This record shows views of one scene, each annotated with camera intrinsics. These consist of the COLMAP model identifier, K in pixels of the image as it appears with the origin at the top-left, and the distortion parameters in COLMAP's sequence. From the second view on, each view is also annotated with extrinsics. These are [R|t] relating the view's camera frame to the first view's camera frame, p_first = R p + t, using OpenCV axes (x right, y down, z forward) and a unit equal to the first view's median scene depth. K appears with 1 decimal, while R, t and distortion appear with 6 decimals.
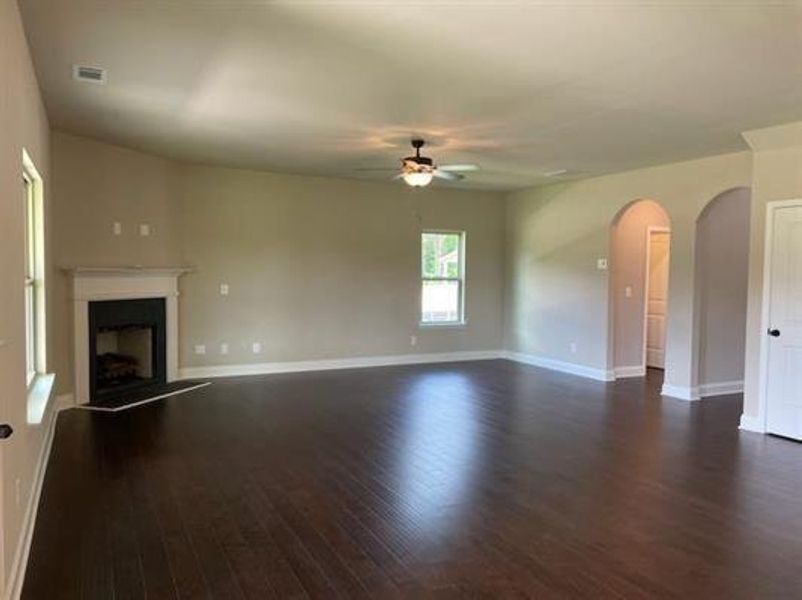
lens RADIAL K [[599.6, 0, 401.0], [0, 599.6, 300.0], [0, 0, 1]] dist [0.000142, -0.007882]
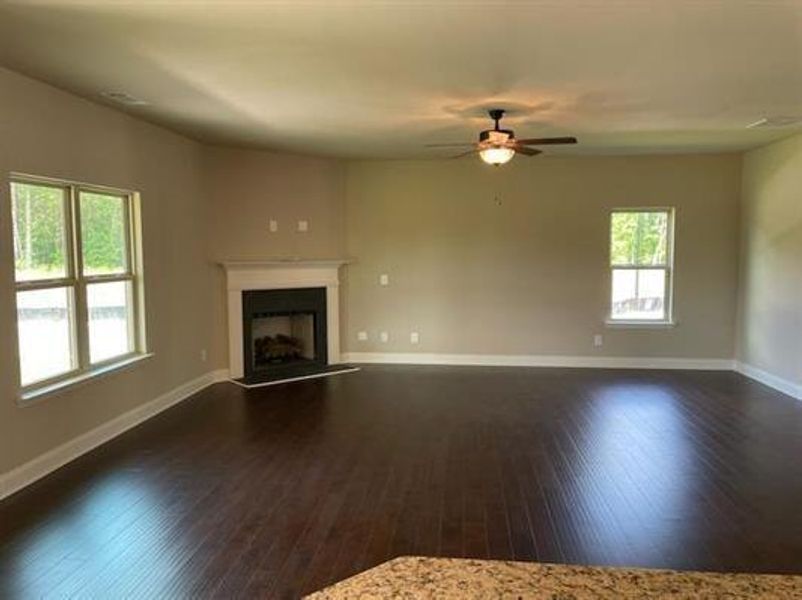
lens RADIAL K [[599.6, 0, 401.0], [0, 599.6, 300.0], [0, 0, 1]] dist [0.000142, -0.007882]
pose [[0.830847, 0.029261, -0.555731, 0.316988], [-0.010905, 0.999281, 0.036311, -0.021011], [0.556394, -0.024109, 0.830569, 0.167776]]
